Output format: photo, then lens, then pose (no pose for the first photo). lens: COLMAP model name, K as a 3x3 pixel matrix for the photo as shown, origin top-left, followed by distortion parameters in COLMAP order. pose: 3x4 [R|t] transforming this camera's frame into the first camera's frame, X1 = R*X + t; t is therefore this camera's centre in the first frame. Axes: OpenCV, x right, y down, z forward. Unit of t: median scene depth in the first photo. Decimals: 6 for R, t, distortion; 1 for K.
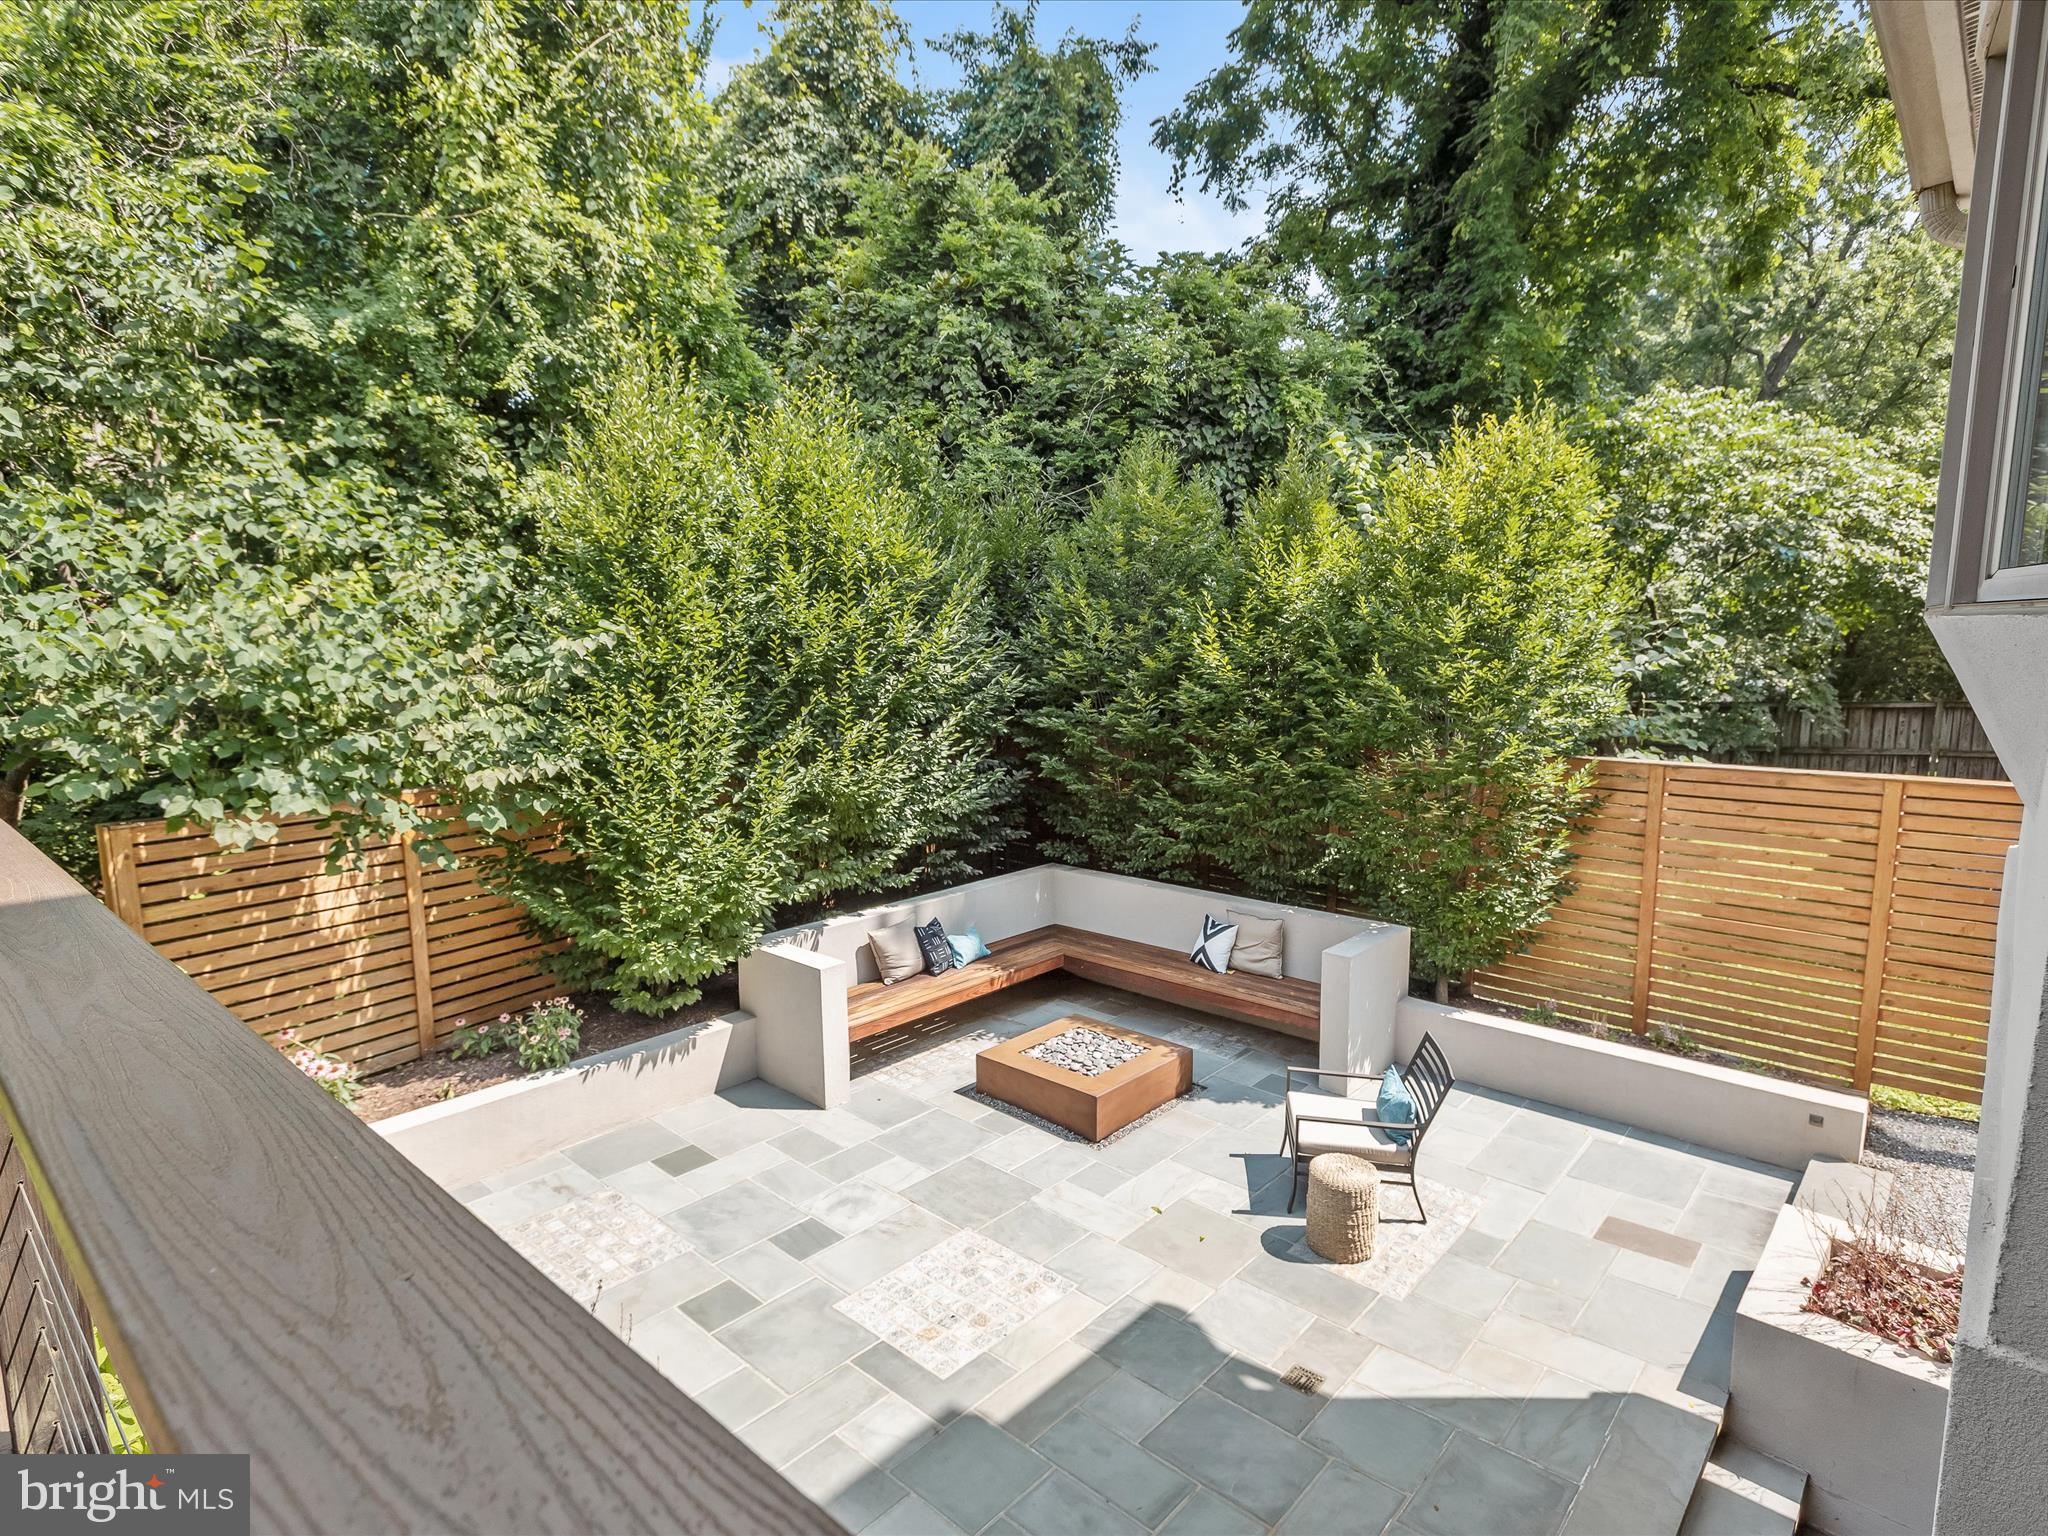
lens RADIAL K [[1100.5, 0, 1022.9], [0, 1100.5, 782.3], [0, 0, 1]] dist [0.025692, -0.000577]
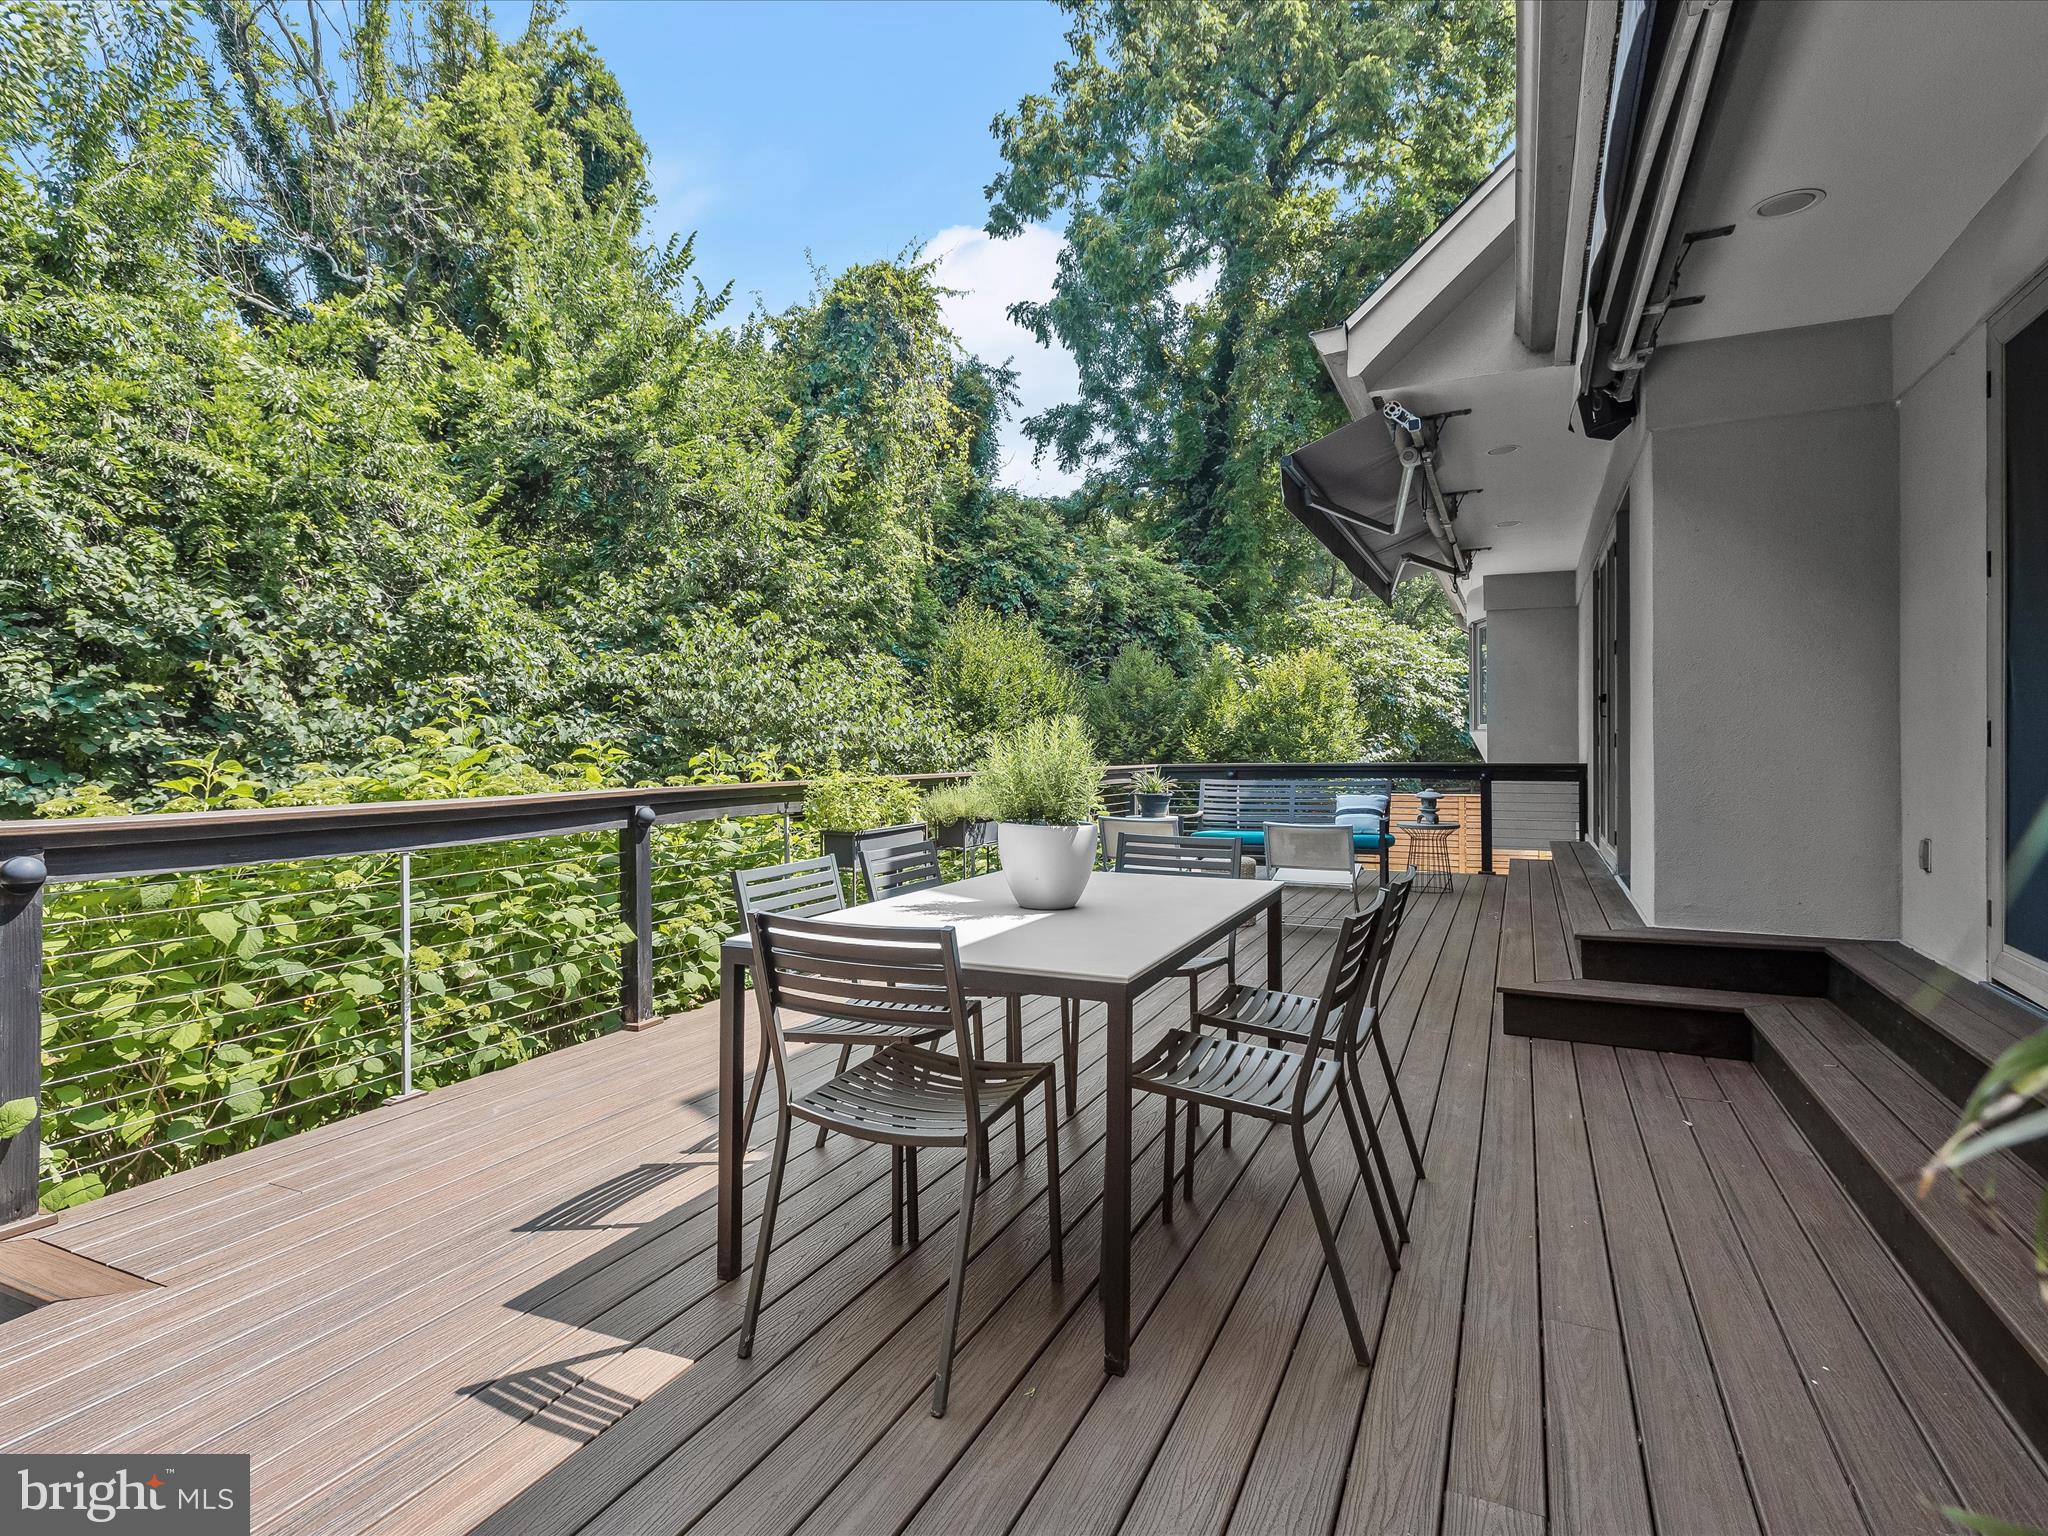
lens RADIAL K [[1102.4, 0, 1024.1], [0, 1102.4, 747.7], [0, 0, 1]] dist [0.016285, -0.001307]
pose [[0.954029, 0.004316, 0.299682, -0.824900], [0.036065, 0.990978, -0.129084, 0.155563], [-0.297535, 0.133958, 0.945266, -0.980278]]
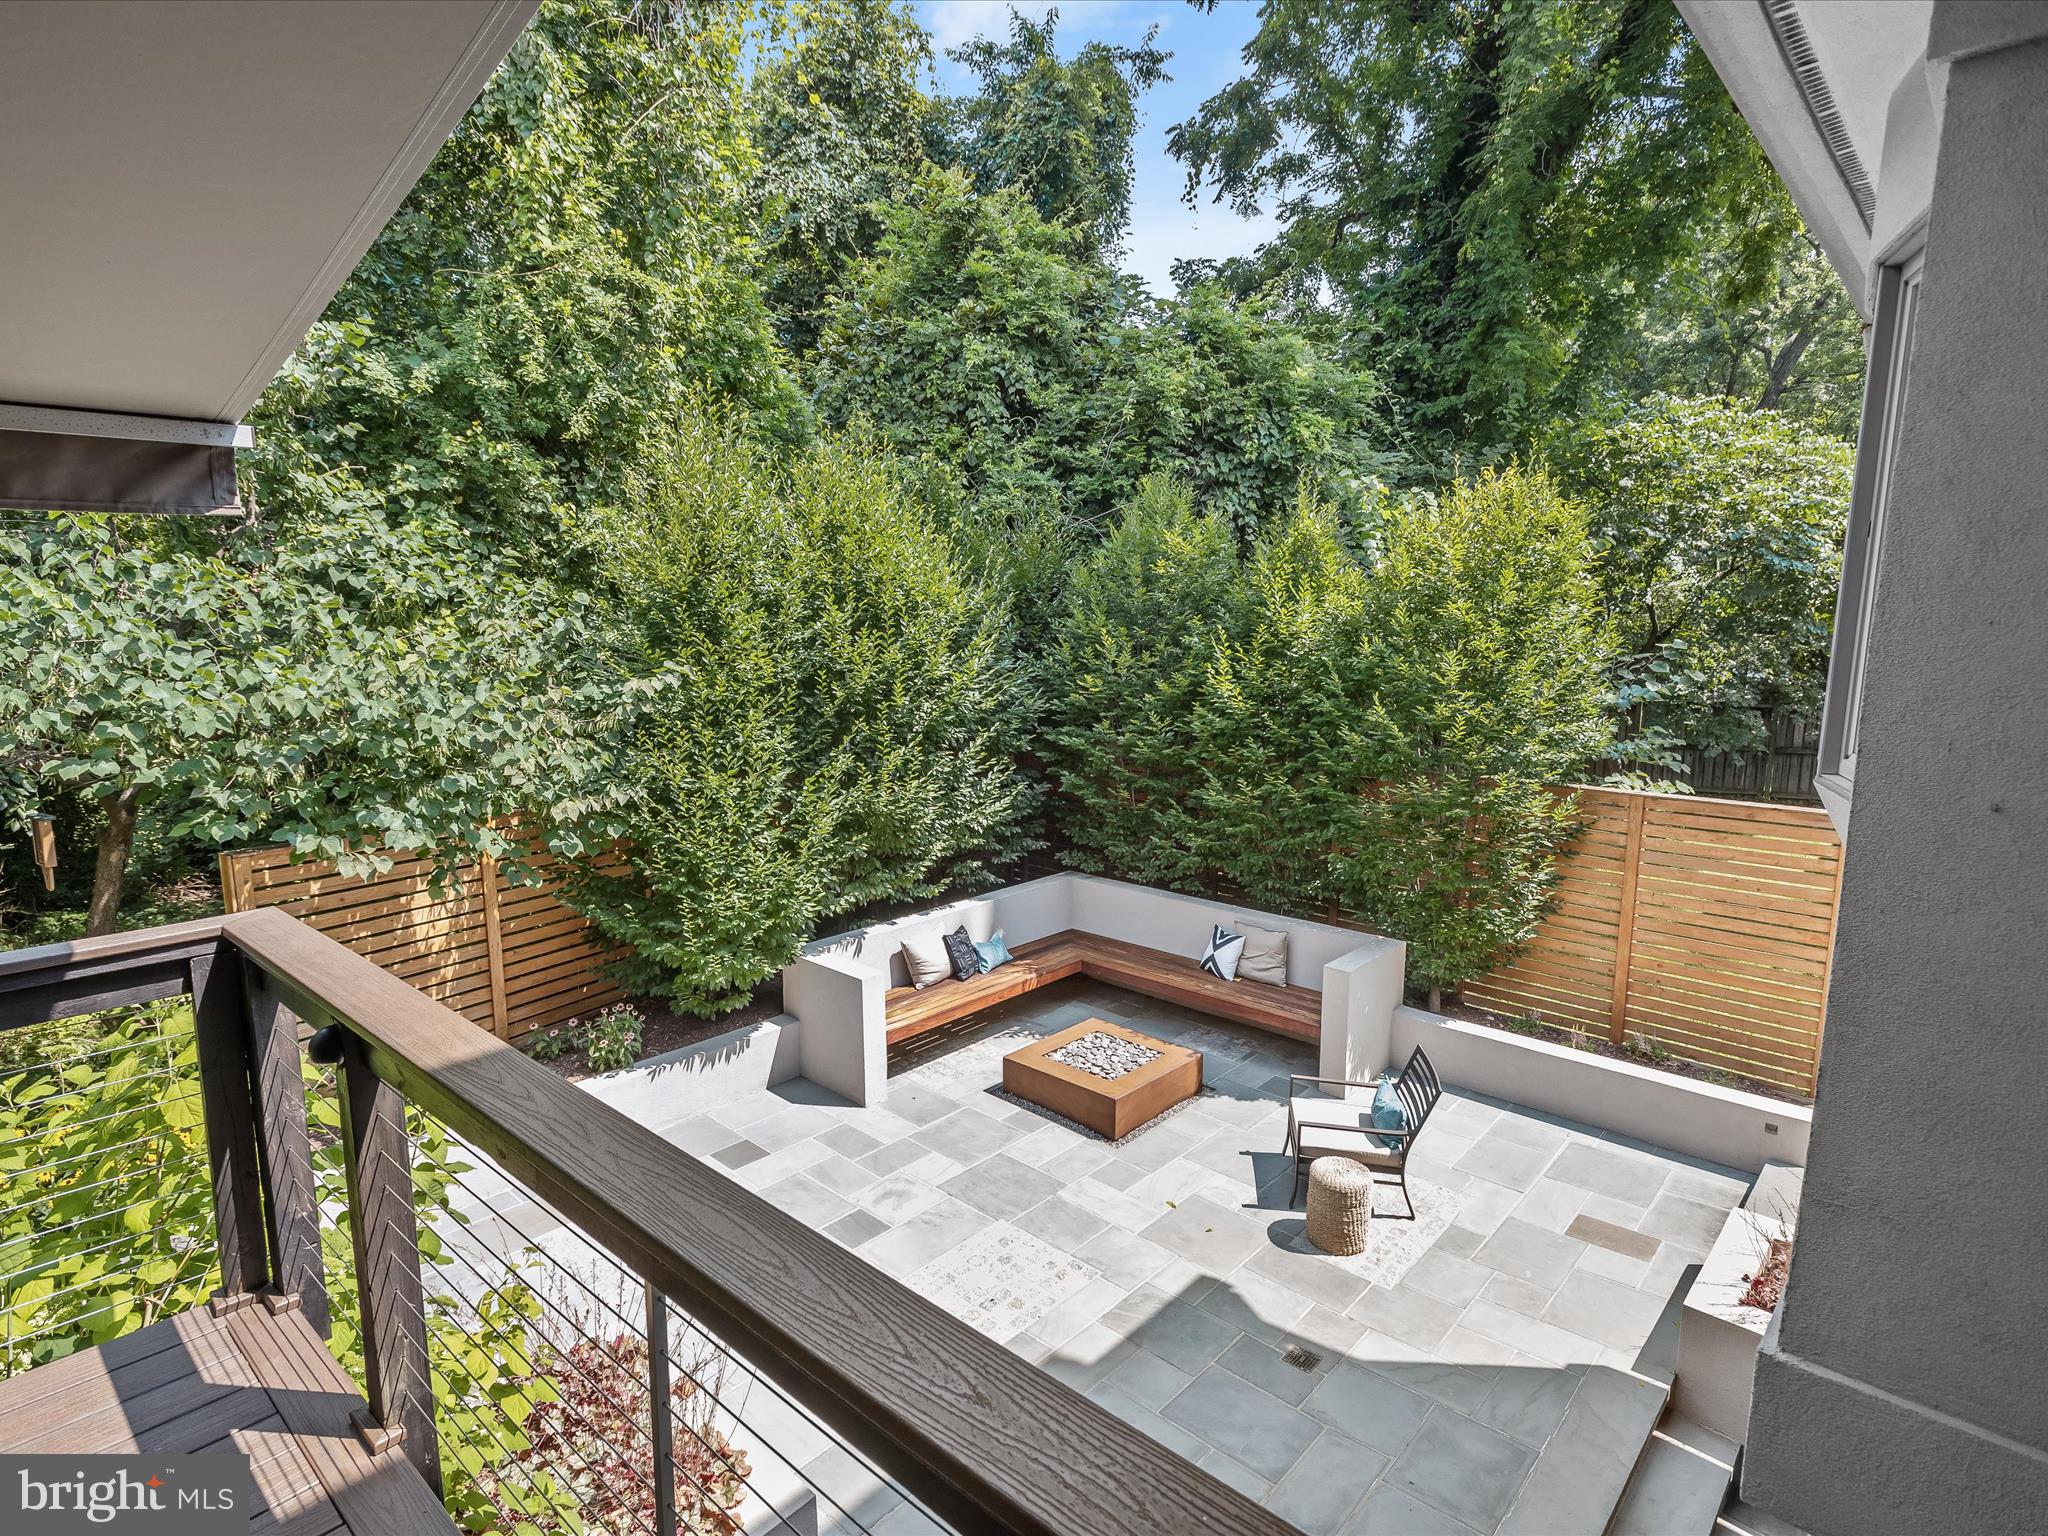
lens RADIAL K [[1101.5, 0, 1024.6], [0, 1101.5, 784.1], [0, 0, 1]] dist [0.029894, -0.000421]
pose [[0.999961, 0.008758, 0.000620, -0.023423], [-0.008770, 0.999691, 0.023261, -0.044922], [-0.000416, -0.023266, 0.999729, -0.075726]]
